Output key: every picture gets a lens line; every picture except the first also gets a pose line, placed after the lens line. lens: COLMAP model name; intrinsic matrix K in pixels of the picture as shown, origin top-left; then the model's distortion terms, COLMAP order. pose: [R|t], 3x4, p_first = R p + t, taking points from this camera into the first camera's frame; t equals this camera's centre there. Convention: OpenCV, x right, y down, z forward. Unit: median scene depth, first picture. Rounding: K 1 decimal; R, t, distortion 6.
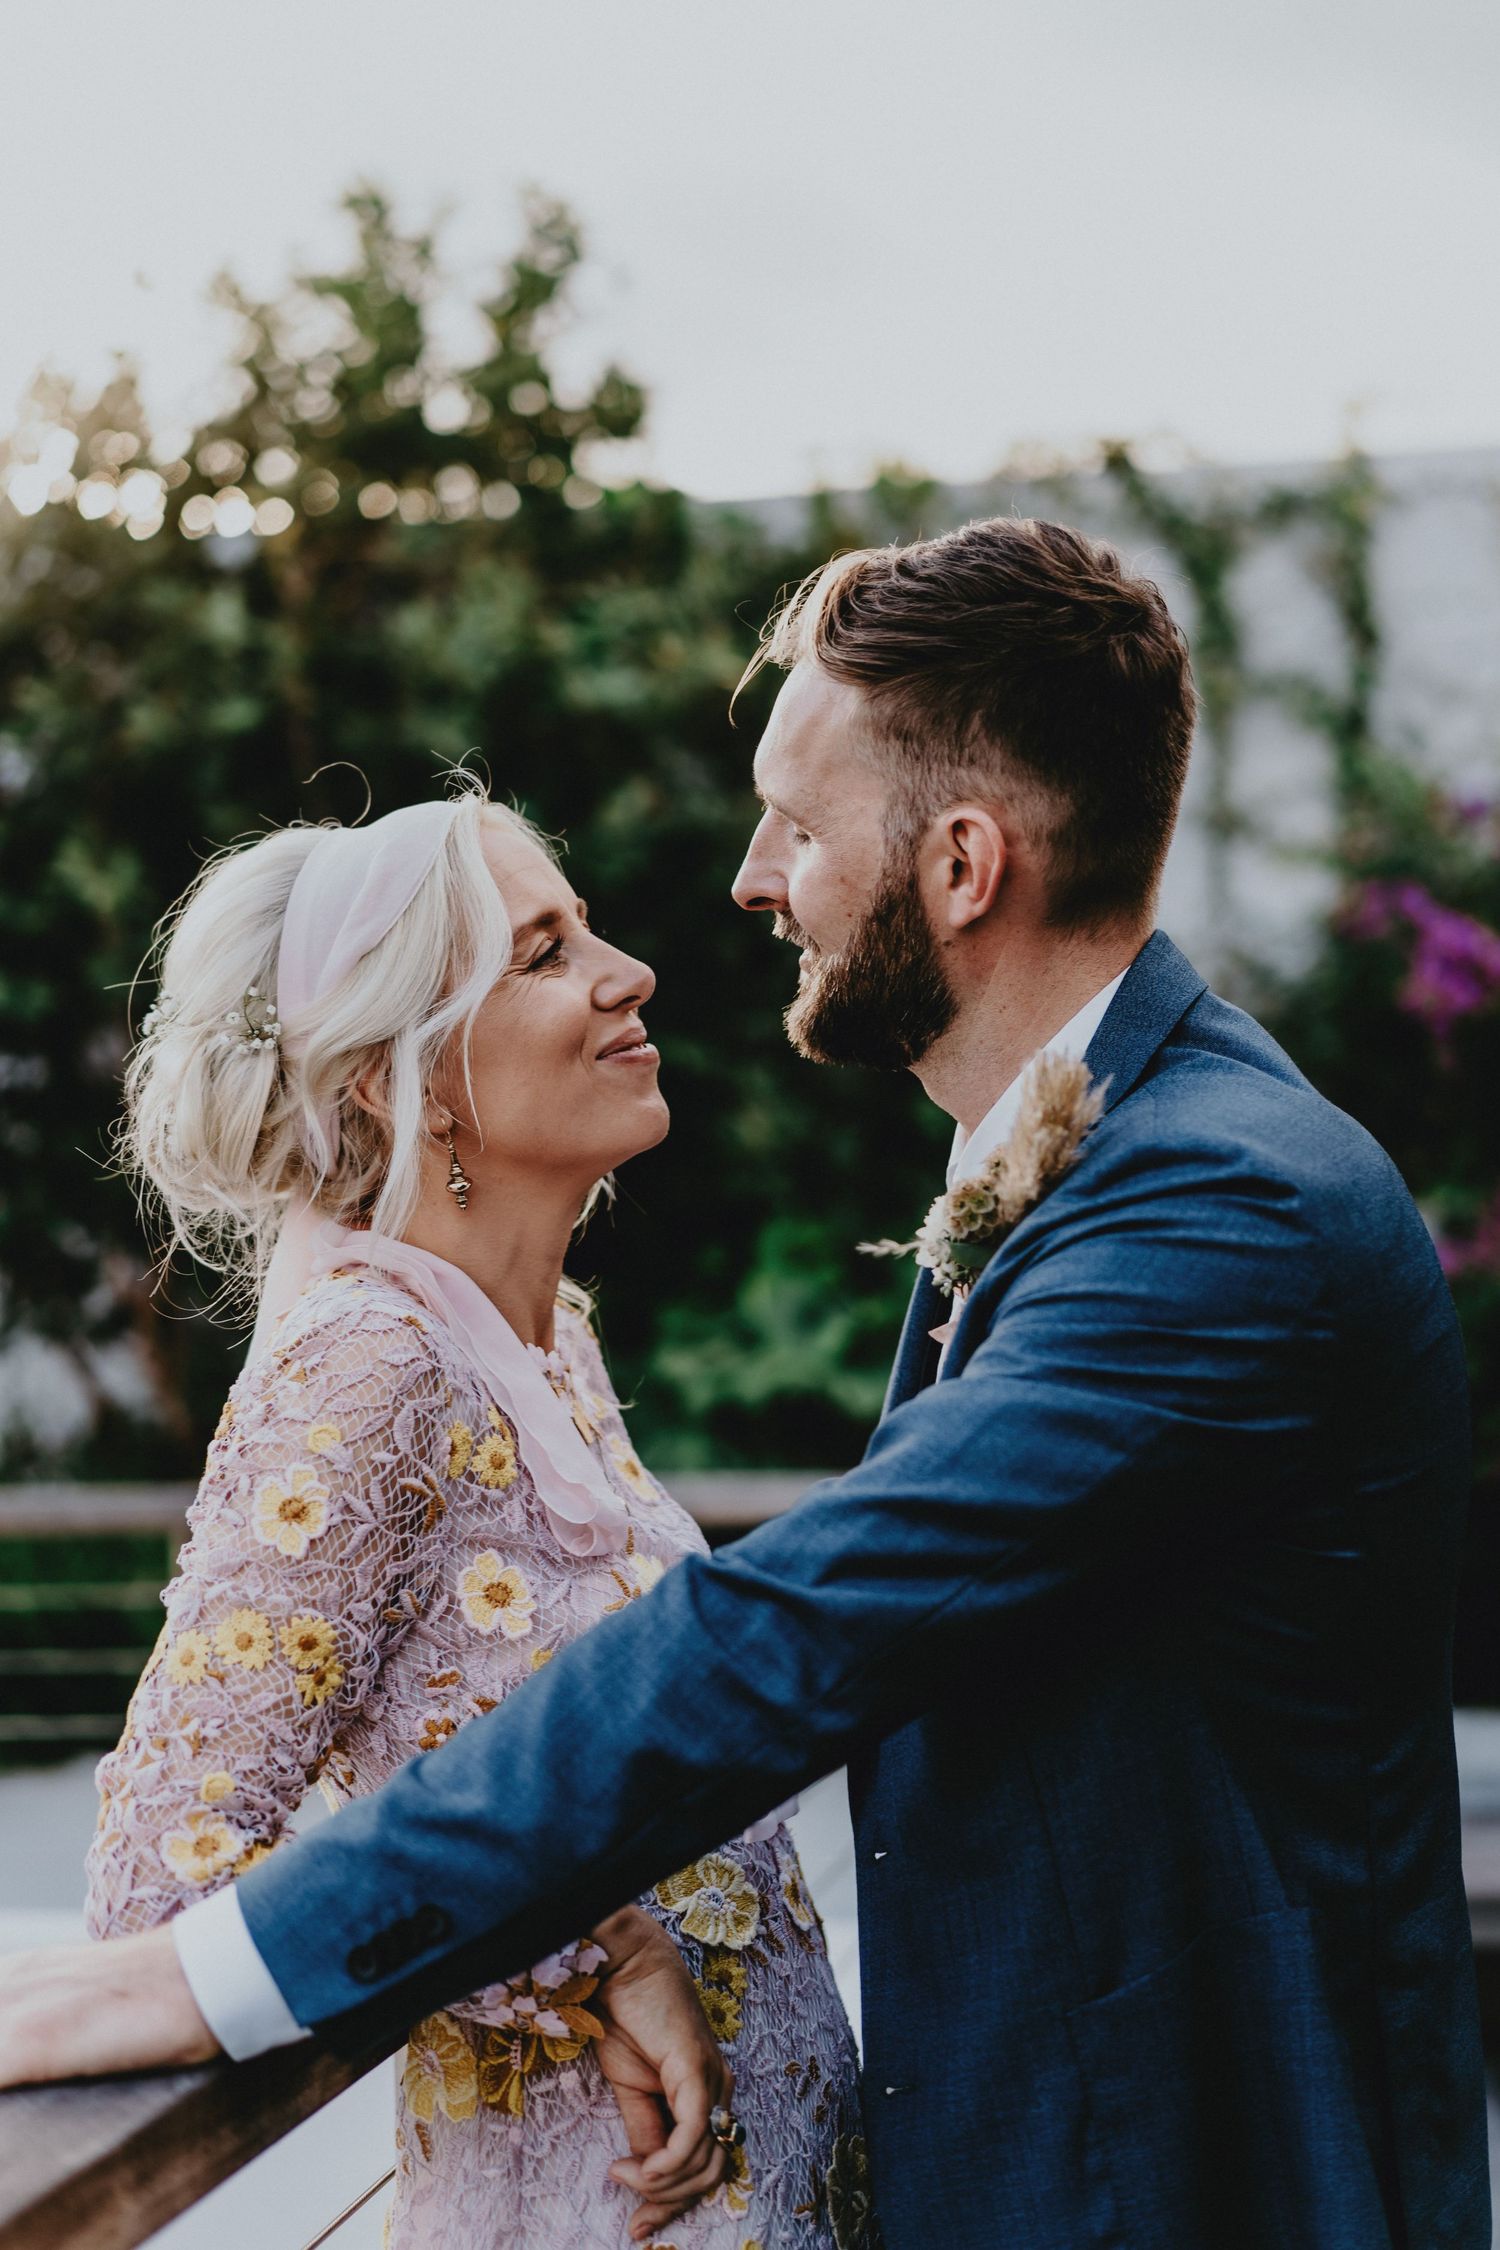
lens RADIAL K [[3481.4, 0, 789.6], [0, 3481.4, 1288.3], [0, 0, 1]] dist [-0.065388, -0.019265]
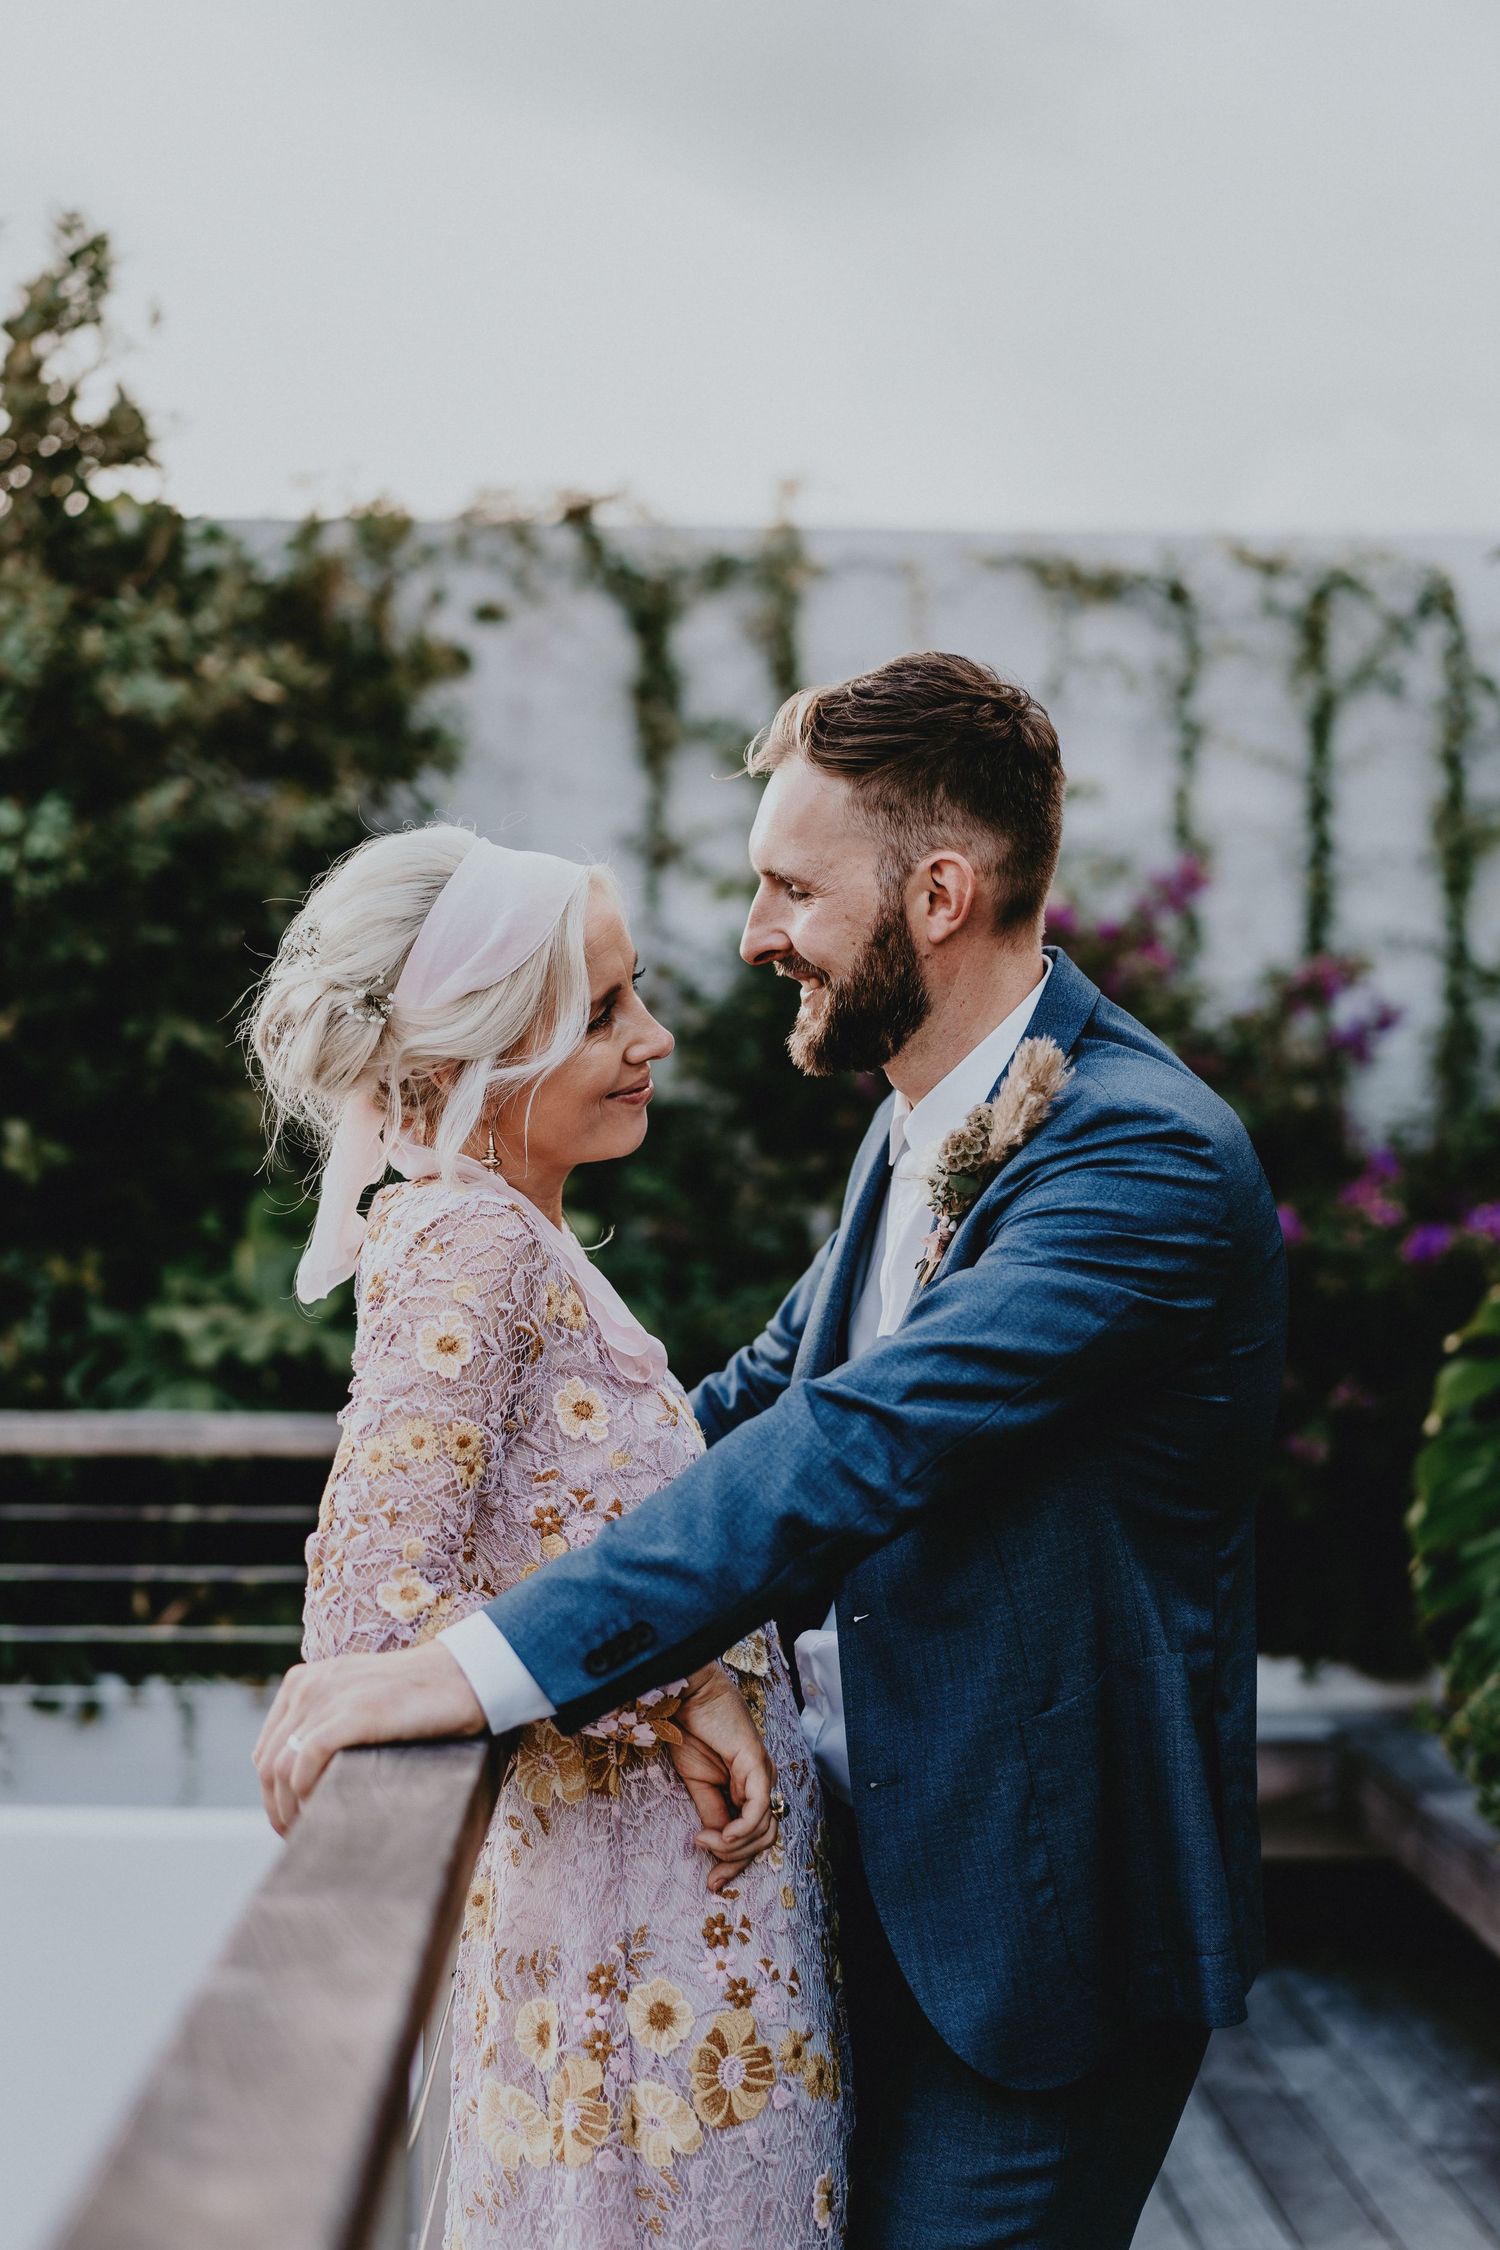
lens RADIAL K [[3582.1, 0, 750.0], [0, 3582.1, 1125.0], [0, 0, 1]] dist [-0.043259, -0.159637]
pose [[0.970663, 0.049865, 0.235216, -0.388003], [-0.038191, 0.997814, -0.053931, 0.051449], [-0.237391, 0.043365, 0.970446, -0.392280]]
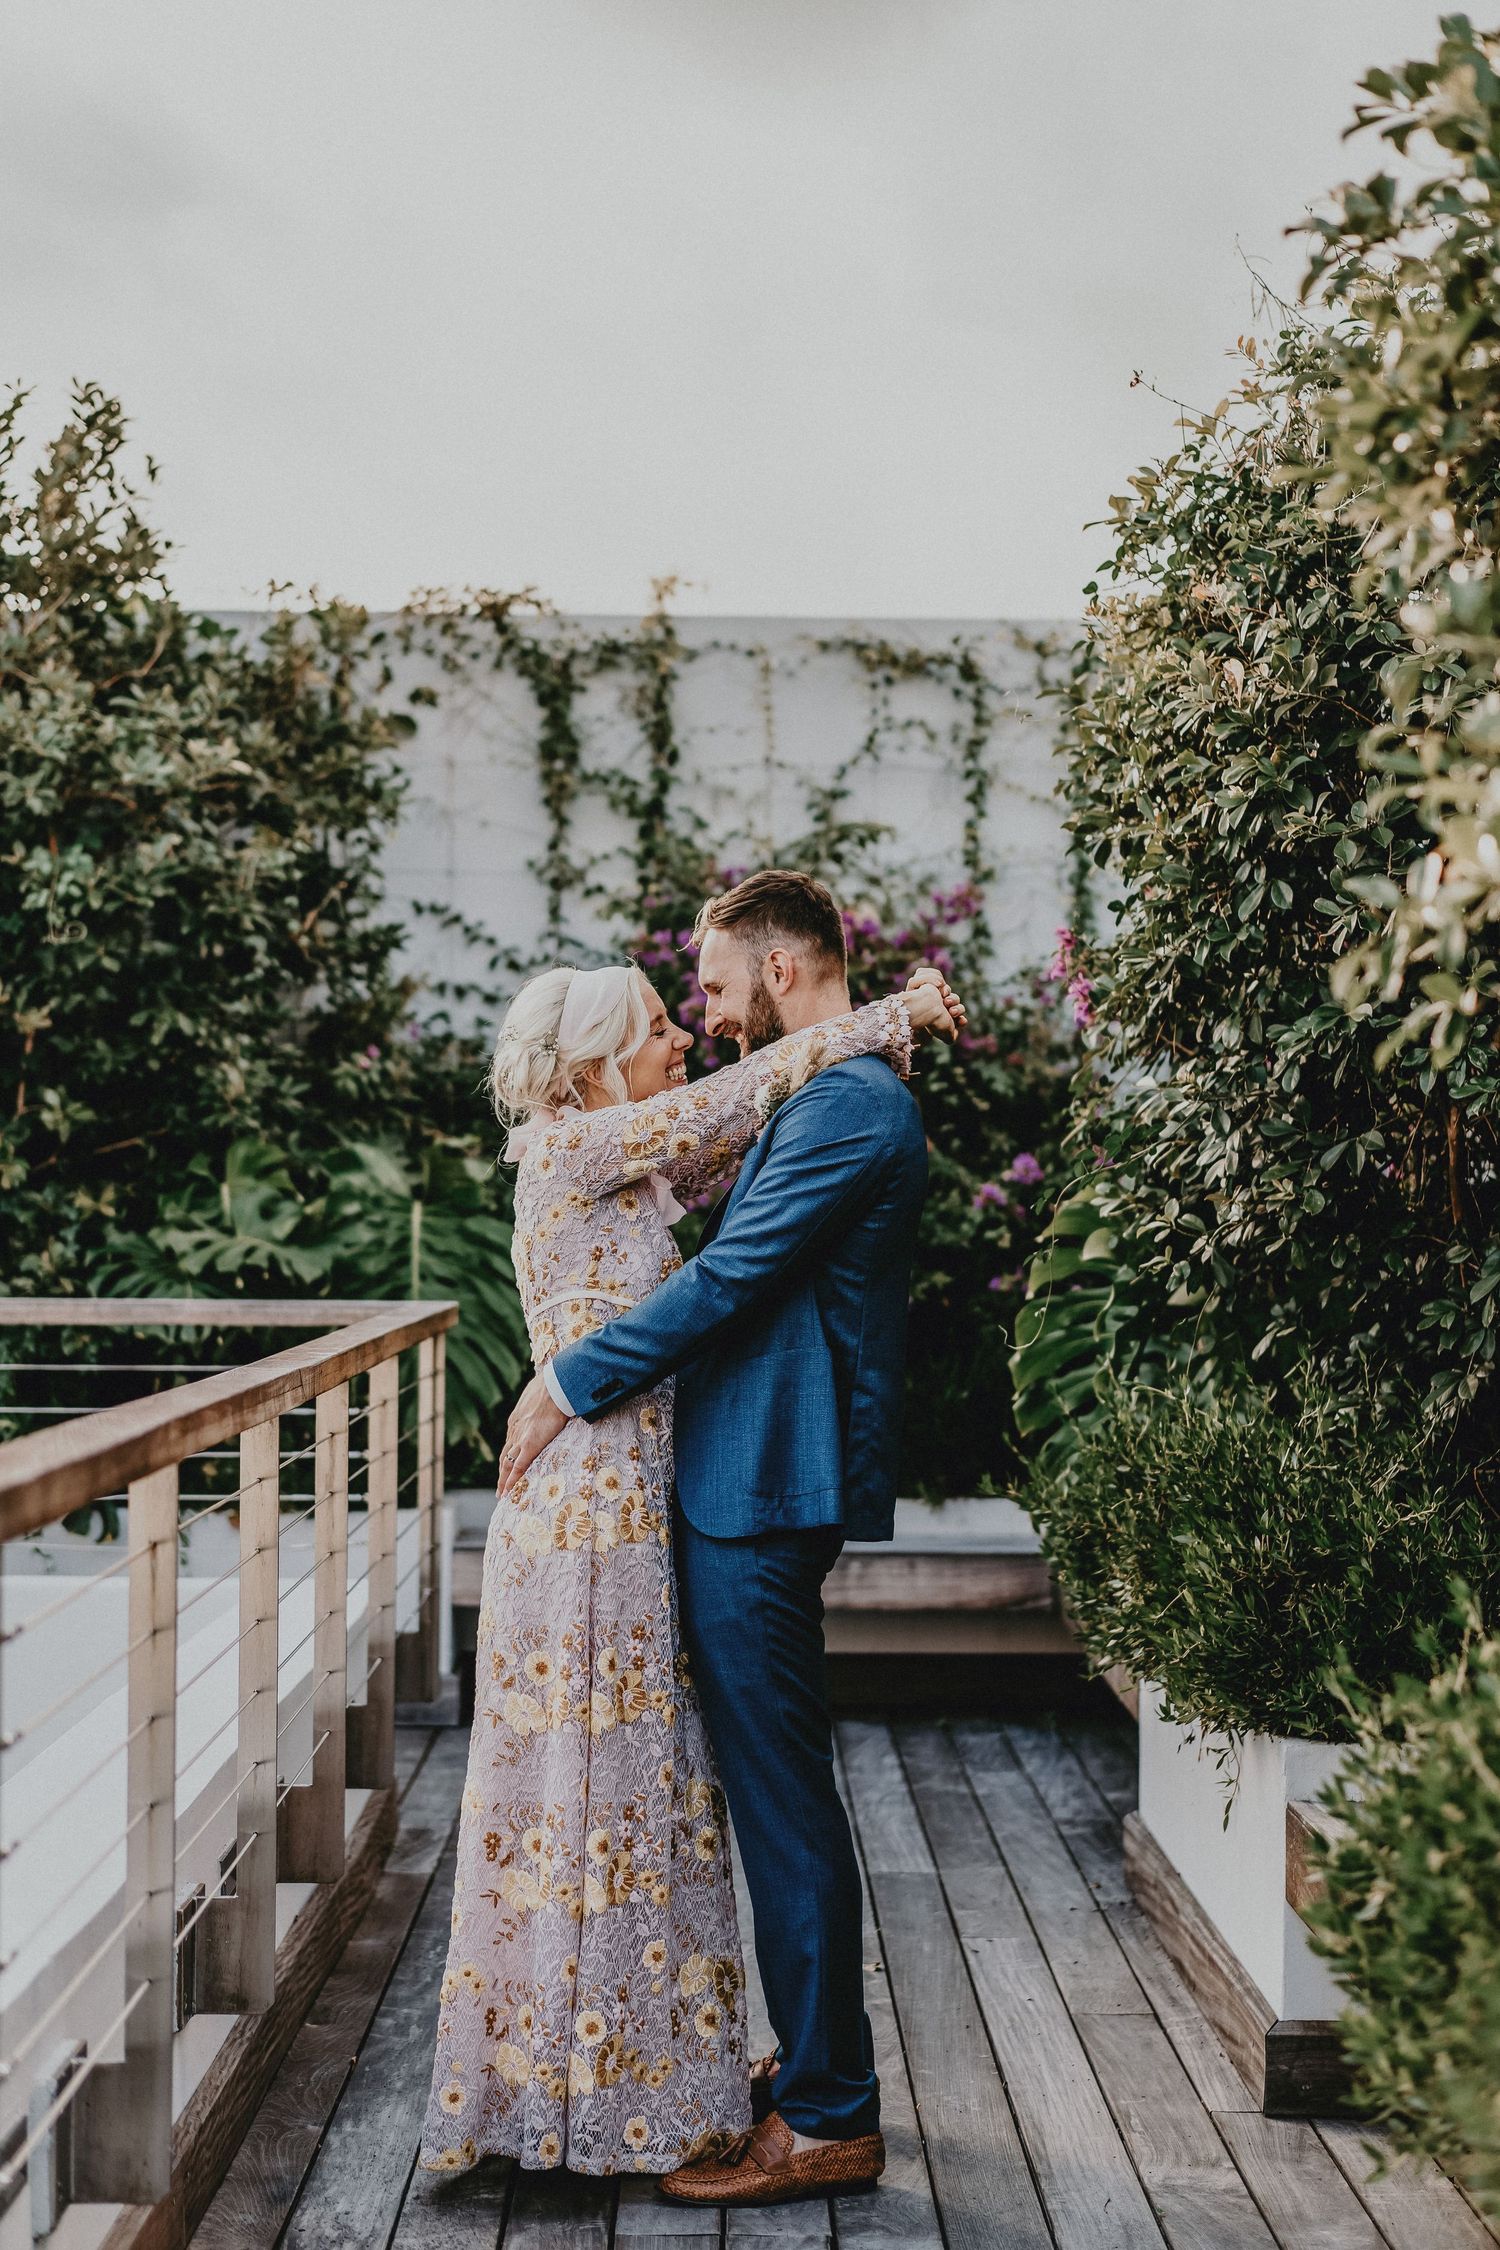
lens RADIAL K [[3582.1, 0, 750.0], [0, 3582.1, 1125.0], [0, 0, 1]] dist [-0.043259, -0.159637]
pose [[0.974710, 0.043570, 0.219185, -0.394992], [-0.034539, 0.998396, -0.044867, 0.104193], [-0.220788, 0.036161, 0.974651, -1.489168]]
